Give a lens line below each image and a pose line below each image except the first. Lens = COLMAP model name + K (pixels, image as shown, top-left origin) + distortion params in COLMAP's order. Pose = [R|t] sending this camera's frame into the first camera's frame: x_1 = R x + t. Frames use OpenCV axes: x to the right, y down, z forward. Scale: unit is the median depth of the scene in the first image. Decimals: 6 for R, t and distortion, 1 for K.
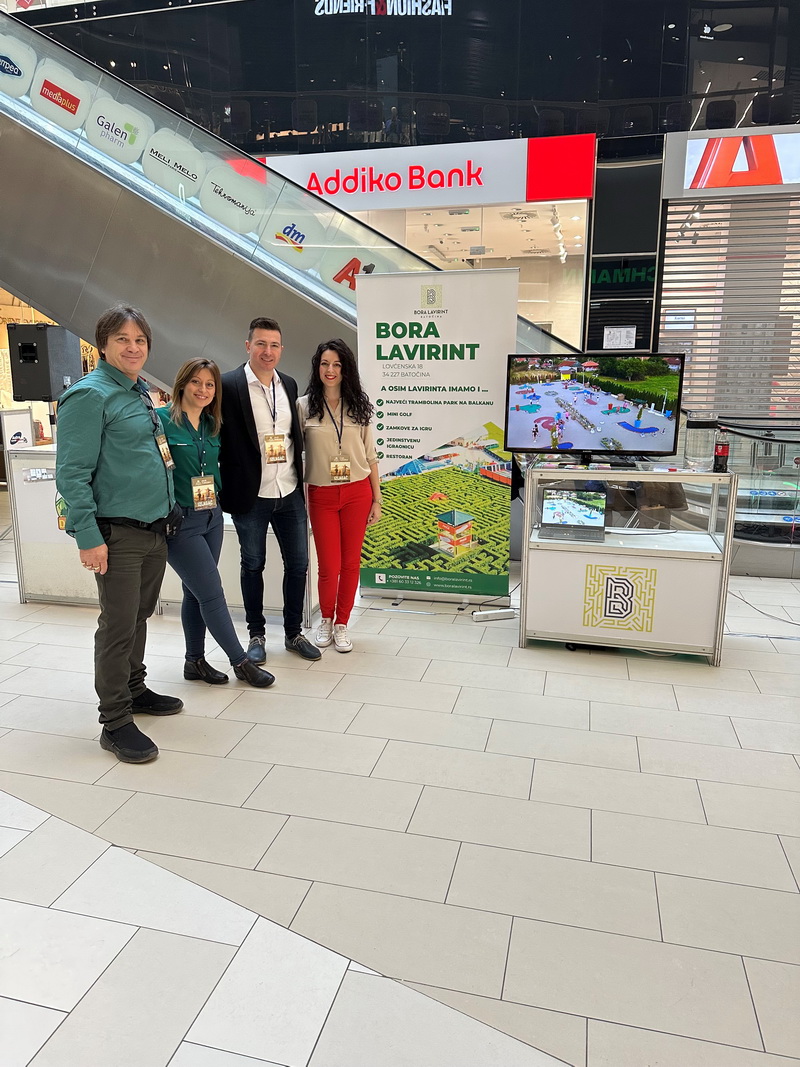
lens RADIAL K [[753.0, 0, 406.4], [0, 753.0, 532.9], [0, 0, 1]] dist [0.045782, -0.065244]
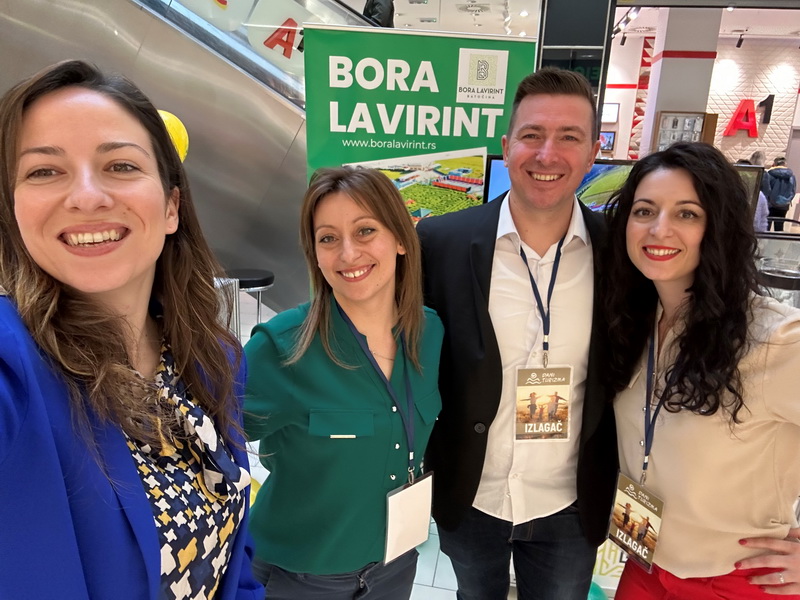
lens RADIAL K [[556.4, 0, 400.0], [0, 556.4, 300.0], [0, 0, 1]] dist [0.087214, -0.121054]
pose [[0.997539, 0.016392, 0.068178, -0.003348], [-0.020493, 0.997994, 0.059896, -0.055974], [-0.067059, -0.061146, 0.995874, 0.207674]]
